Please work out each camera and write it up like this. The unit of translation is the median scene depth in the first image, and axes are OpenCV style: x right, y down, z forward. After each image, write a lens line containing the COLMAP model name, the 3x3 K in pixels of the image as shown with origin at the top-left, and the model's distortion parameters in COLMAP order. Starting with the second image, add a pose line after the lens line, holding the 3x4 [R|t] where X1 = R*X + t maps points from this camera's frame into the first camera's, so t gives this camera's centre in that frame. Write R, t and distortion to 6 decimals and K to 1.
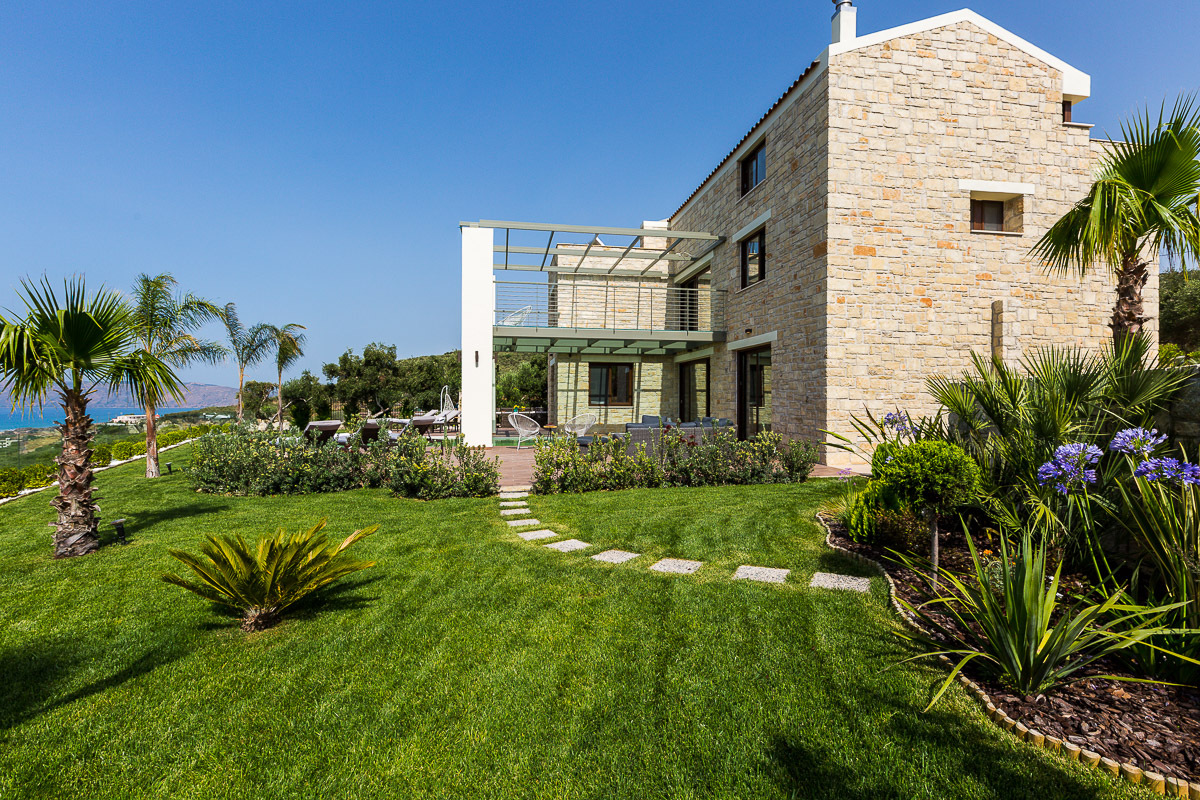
lens RADIAL K [[551.0, 0, 598.5], [0, 551.0, 399.7], [0, 0, 1]] dist [0.000896, 0.000210]
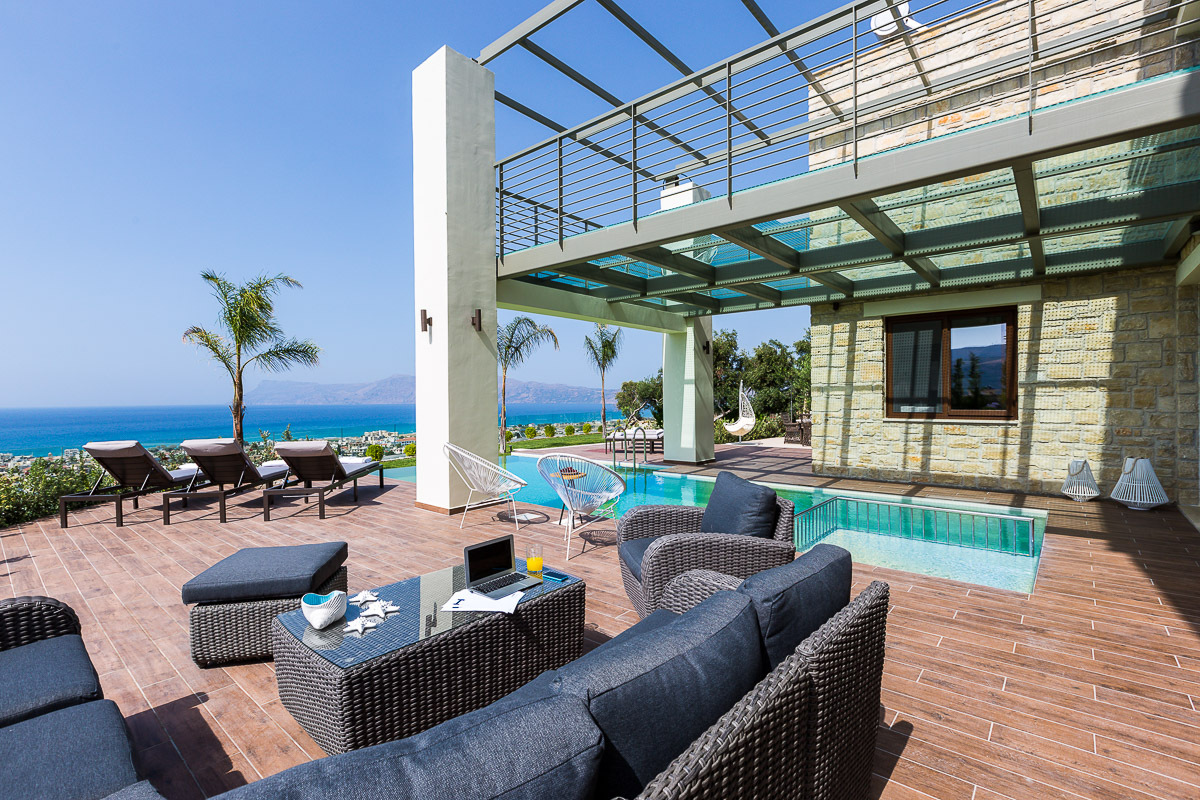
lens RADIAL K [[551.0, 0, 599.7], [0, 551.0, 402.4], [0, 0, 1]] dist [0.000896, 0.000210]
pose [[0.634323, -0.002417, -0.773064, 0.178859], [0.008267, 0.999959, 0.003657, -0.004011], [0.773024, -0.008711, 0.634317, 0.551648]]
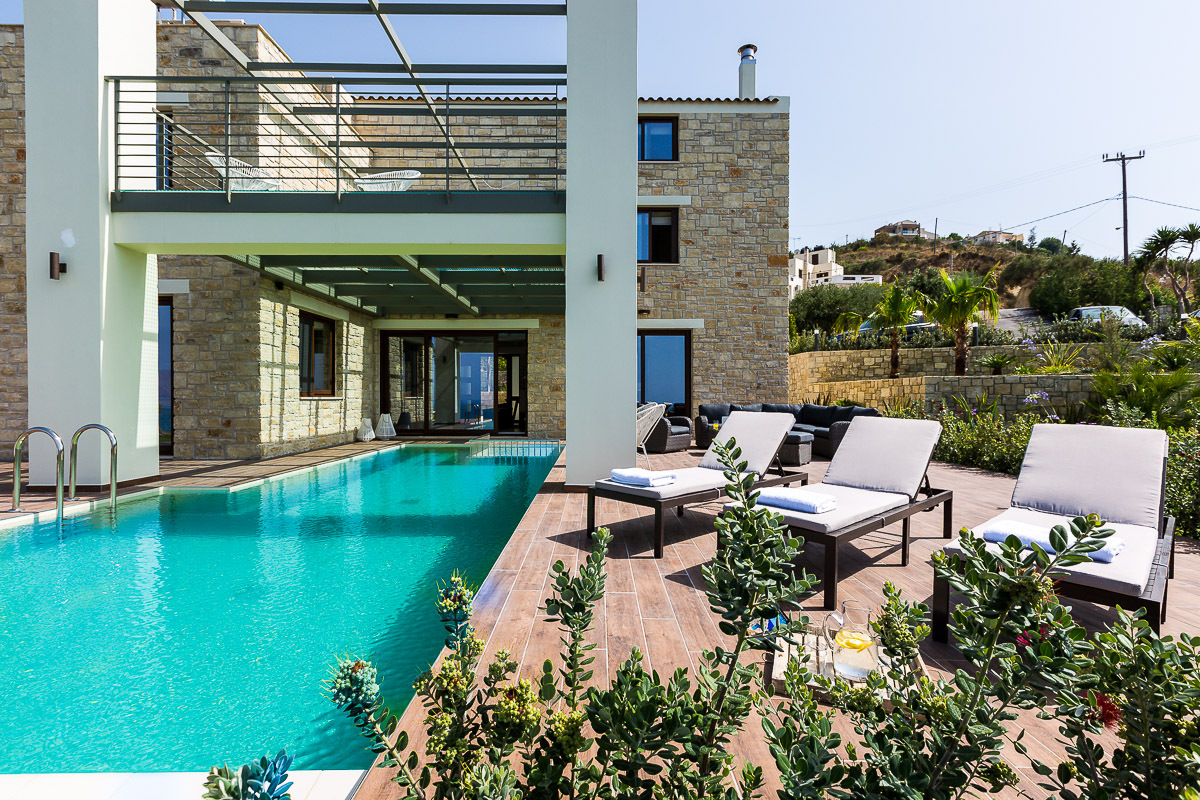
lens RADIAL K [[551.0, 0, 600.2], [0, 551.0, 400.4], [0, 0, 1]] dist [0.000896, 0.000210]
pose [[0.160414, 0.000057, 0.987050, -0.461712], [0.004794, 0.999988, -0.000837, 0.016704], [-0.987038, 0.004866, 0.160412, 0.656089]]
